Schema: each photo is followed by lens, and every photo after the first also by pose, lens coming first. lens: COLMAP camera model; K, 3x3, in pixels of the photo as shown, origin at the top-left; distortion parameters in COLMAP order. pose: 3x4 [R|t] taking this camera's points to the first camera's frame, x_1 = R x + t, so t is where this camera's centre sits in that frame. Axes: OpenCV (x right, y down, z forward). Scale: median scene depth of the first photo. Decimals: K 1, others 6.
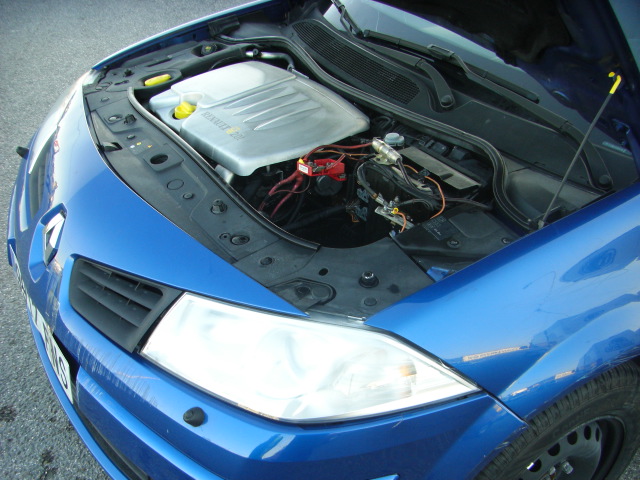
lens RADIAL K [[721.4, 0, 294.1], [0, 721.4, 308.8], [0, 0, 1]] dist [-0.158628, 0.043104]
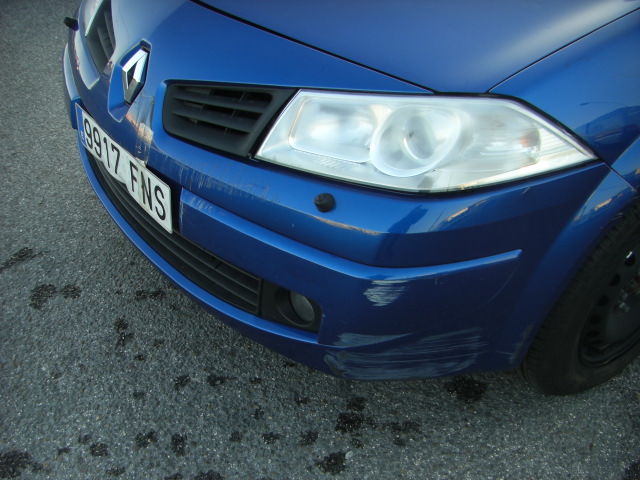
lens RADIAL K [[721.4, 0, 294.1], [0, 721.4, 308.8], [0, 0, 1]] dist [-0.158628, 0.043104]
pose [[0.996811, -0.073974, 0.029922, -0.167368], [0.072011, 0.995471, 0.062070, 0.175306], [-0.034378, -0.059717, 0.997623, -0.011182]]
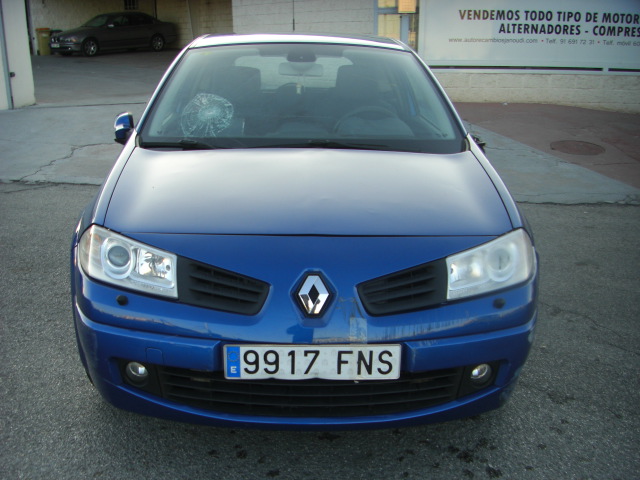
lens RADIAL K [[721.4, 0, 294.1], [0, 721.4, 308.8], [0, 0, 1]] dist [-0.158628, 0.043104]
pose [[0.493939, -0.348578, 0.796566, -1.432850], [0.522610, 0.851196, 0.048421, -0.158135], [-0.694912, 0.392377, 0.602609, 0.192546]]
